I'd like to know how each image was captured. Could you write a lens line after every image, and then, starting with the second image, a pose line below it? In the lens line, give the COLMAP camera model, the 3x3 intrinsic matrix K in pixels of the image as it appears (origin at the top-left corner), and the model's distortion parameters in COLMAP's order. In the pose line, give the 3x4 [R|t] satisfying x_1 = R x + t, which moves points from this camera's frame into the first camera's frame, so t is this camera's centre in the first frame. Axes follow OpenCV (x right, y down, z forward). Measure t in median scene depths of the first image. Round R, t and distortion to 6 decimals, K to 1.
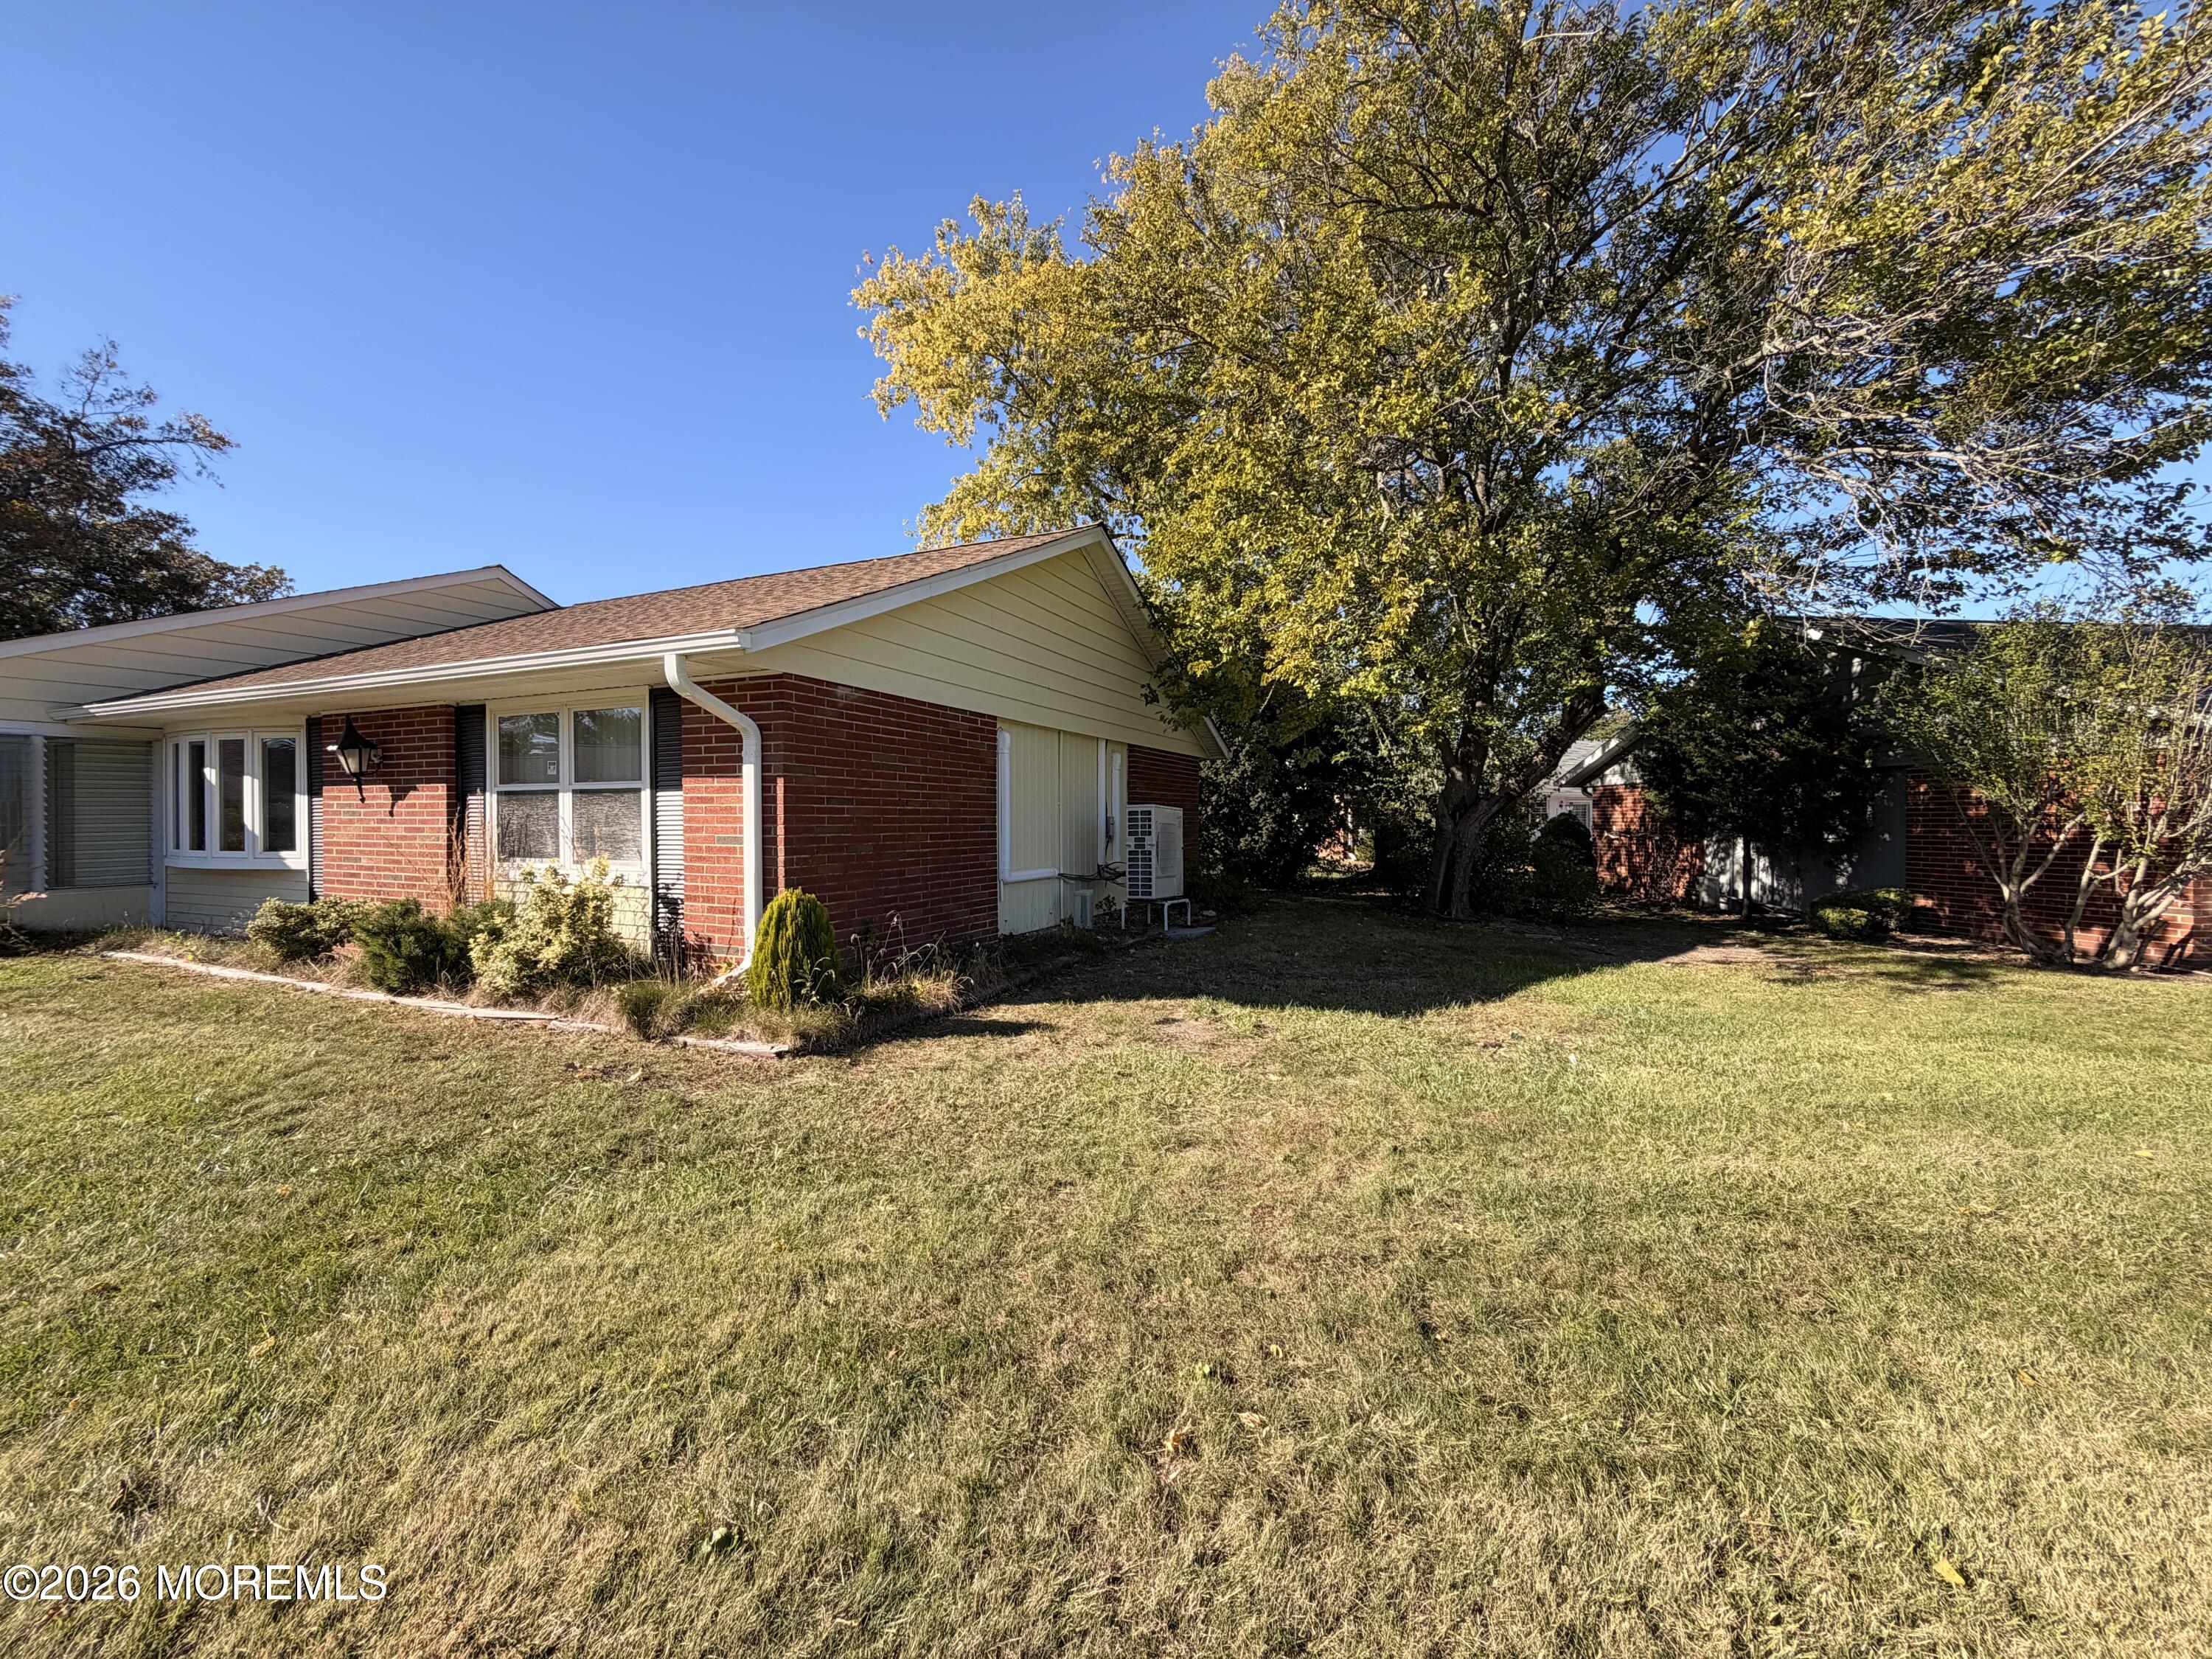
lens RADIAL K [[888.3, 0, 1098.1], [0, 888.3, 824.7], [0, 0, 1]] dist [0.003632, 0.000612]
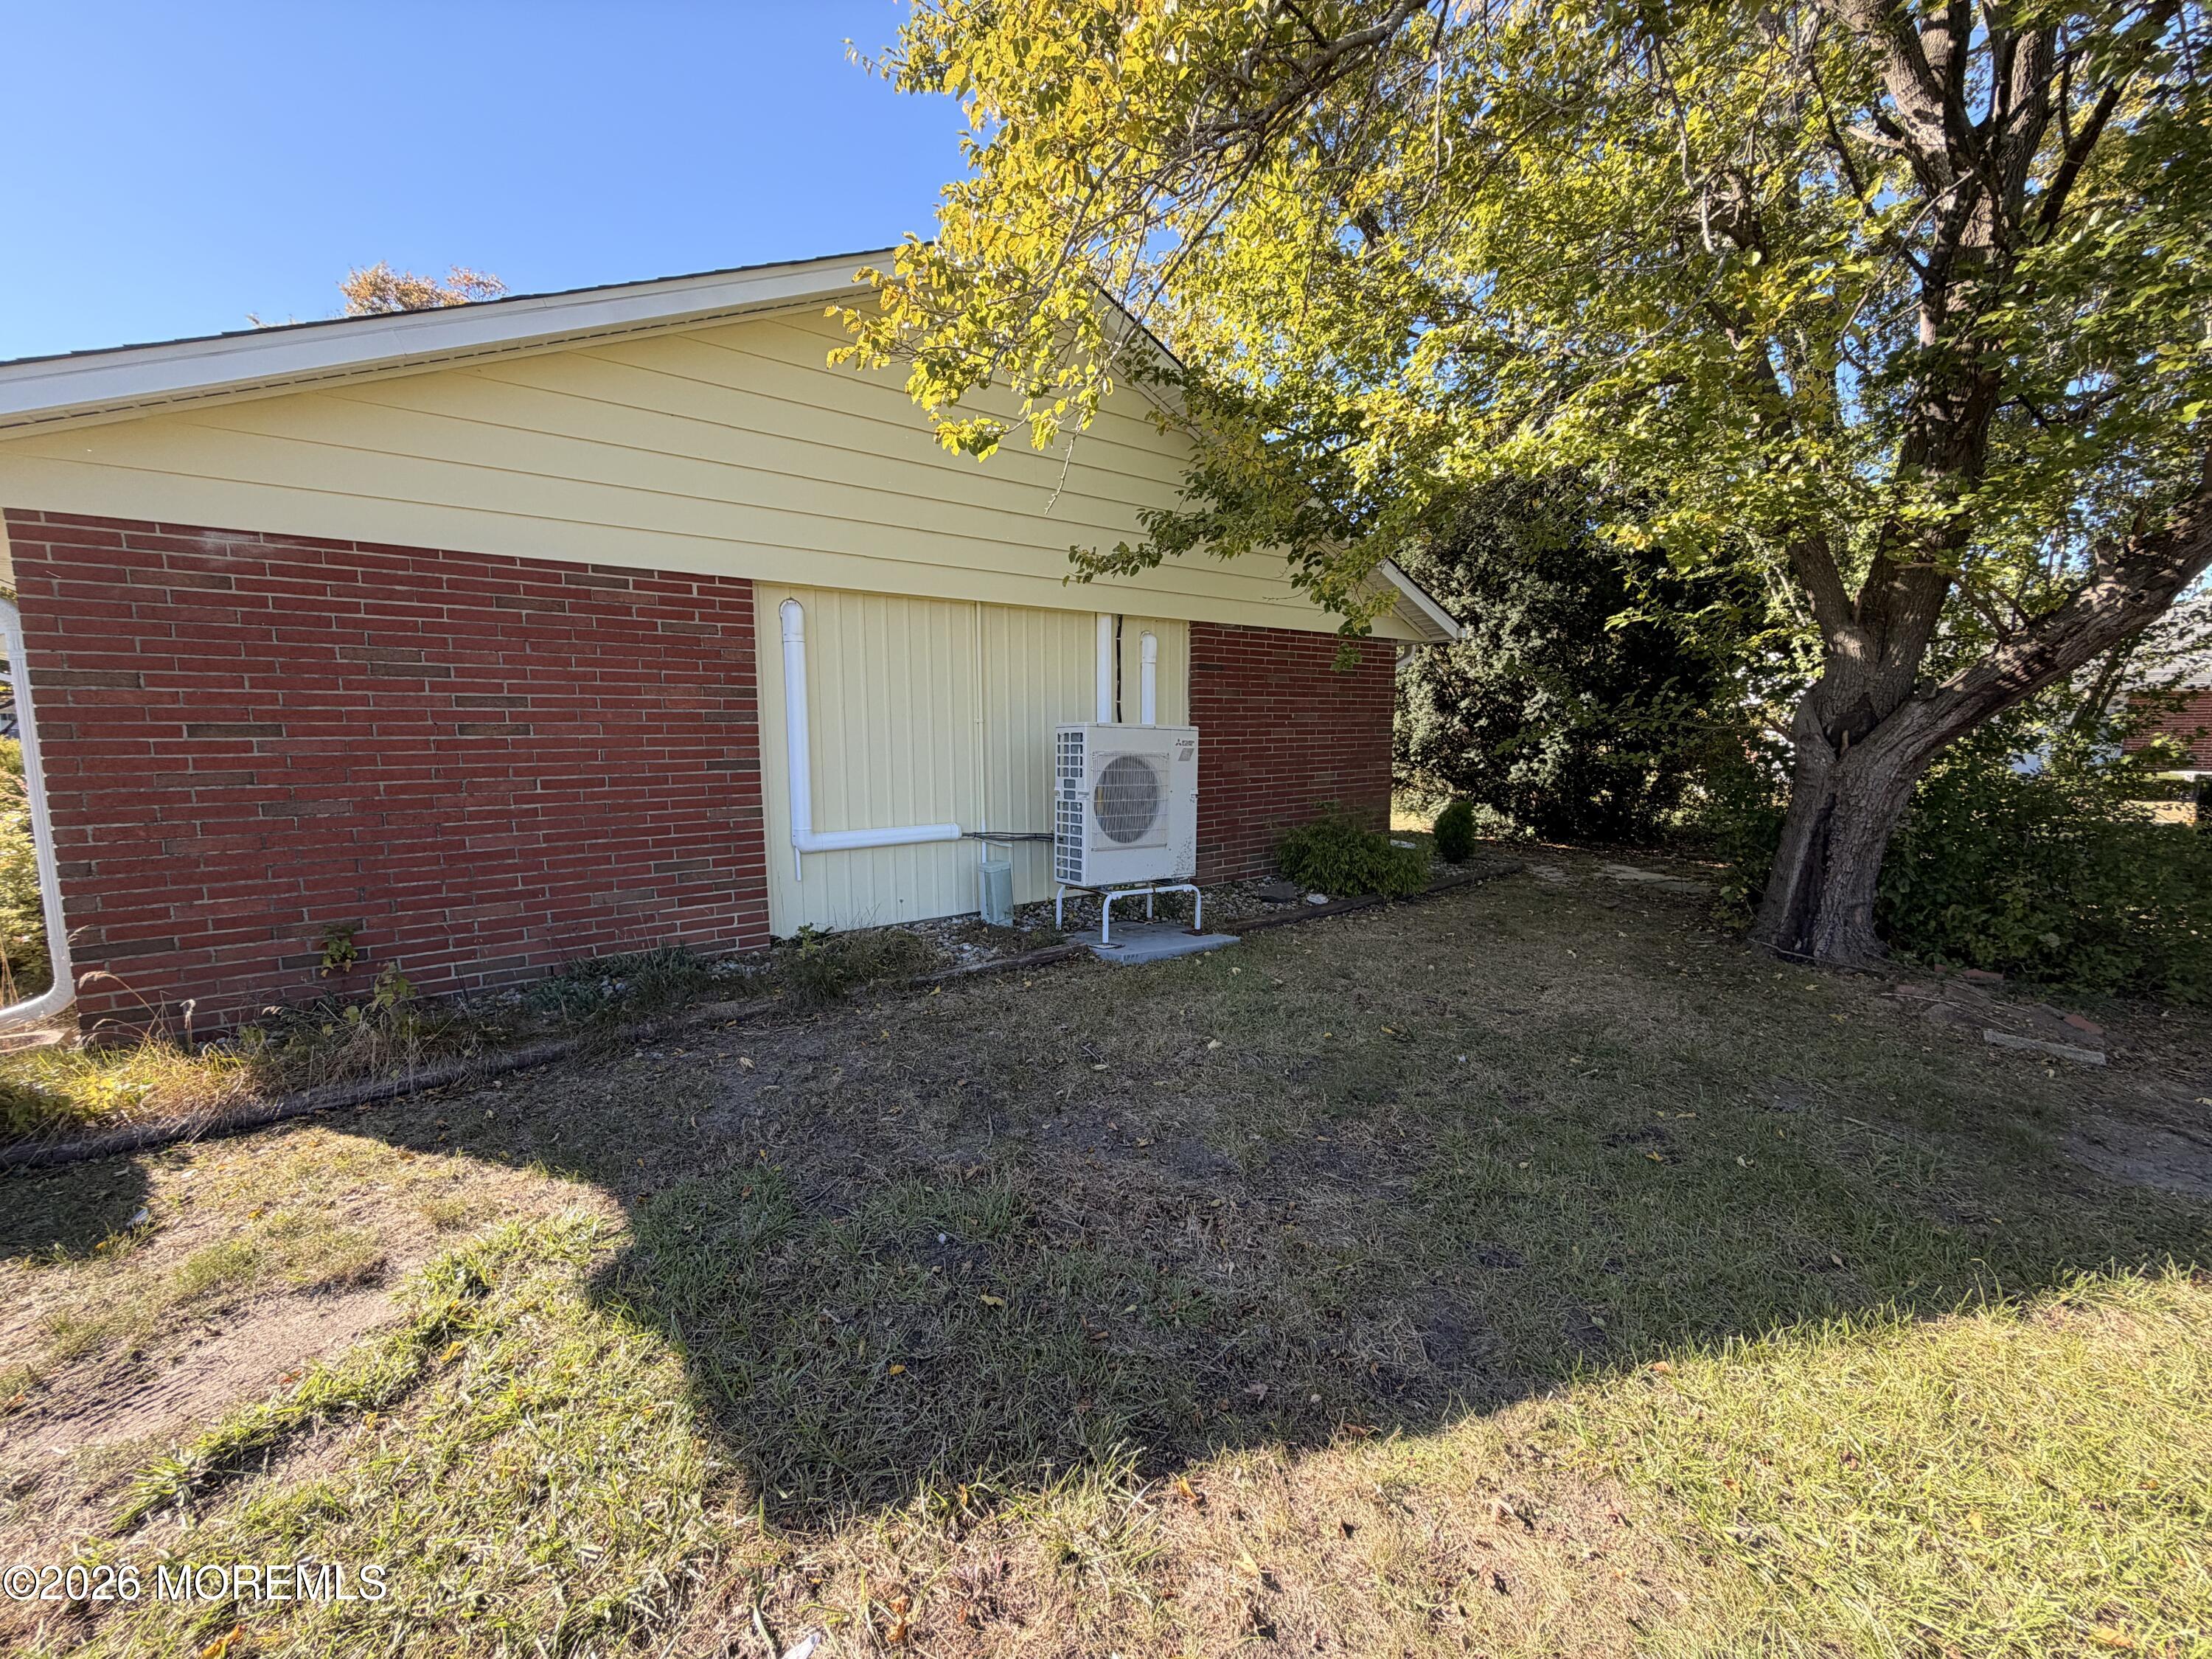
lens RADIAL K [[888.3, 0, 1113.7], [0, 888.3, 826.3], [0, 0, 1]] dist [0.003632, 0.000612]
pose [[0.881674, 0.049597, -0.469245, 0.392273], [0.001283, 0.994205, 0.107493, -0.020100], [0.471857, -0.095375, 0.876501, 0.573196]]
